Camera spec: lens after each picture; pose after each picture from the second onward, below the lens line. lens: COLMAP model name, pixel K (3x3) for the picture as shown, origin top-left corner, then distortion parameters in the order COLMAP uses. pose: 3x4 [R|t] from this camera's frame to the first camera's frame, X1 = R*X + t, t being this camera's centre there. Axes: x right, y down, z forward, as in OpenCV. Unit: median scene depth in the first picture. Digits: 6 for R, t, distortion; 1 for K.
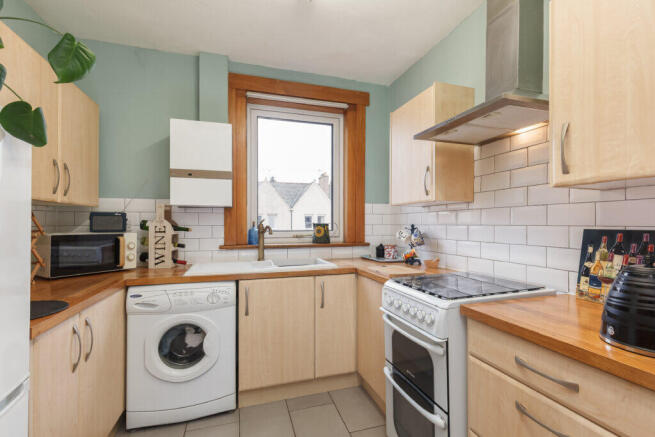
lens RADIAL K [[289.7, 0, 327.5], [0, 289.7, 218.5], [0, 0, 1]] dist [0.001516, 0.000298]
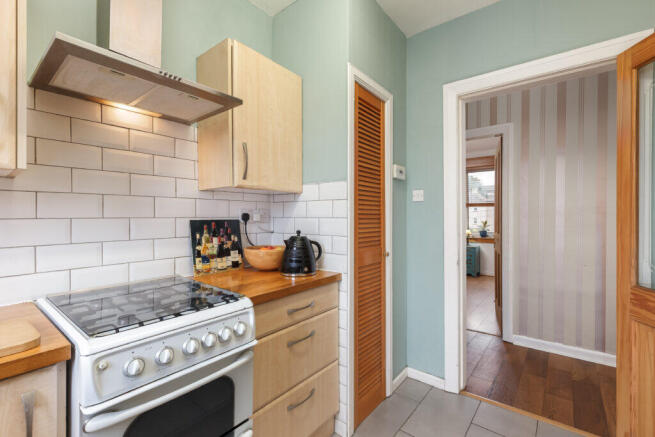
lens RADIAL K [[299.0, 0, 327.5], [0, 299.0, 218.5], [0, 0, 1]] dist [0.000490, 0.000051]
pose [[-0.551384, -0.004882, 0.834237, -0.500822], [-0.010749, 0.999941, -0.001253, 0.025564], [-0.834182, -0.009658, -0.551404, 1.249808]]
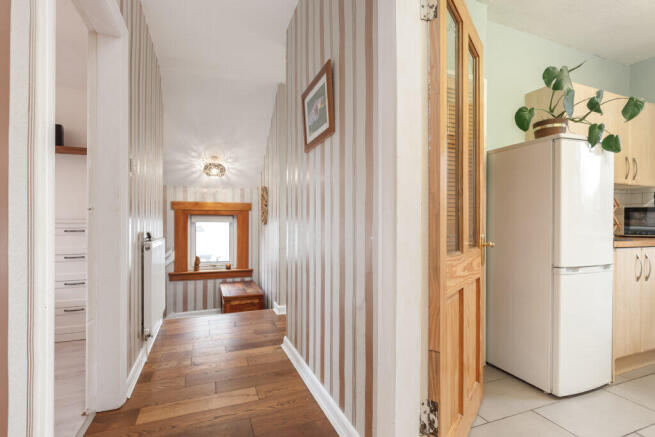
lens RADIAL K [[324.8, 0, 327.5], [0, 324.8, 218.5], [0, 0, 1]] dist [-0.002980, -0.000707]
pose [[0.061340, -0.002256, -0.998114, 0.955331], [0.001602, 0.999996, -0.002162, 0.176480], [0.998116, -0.001466, 0.061343, -0.975538]]
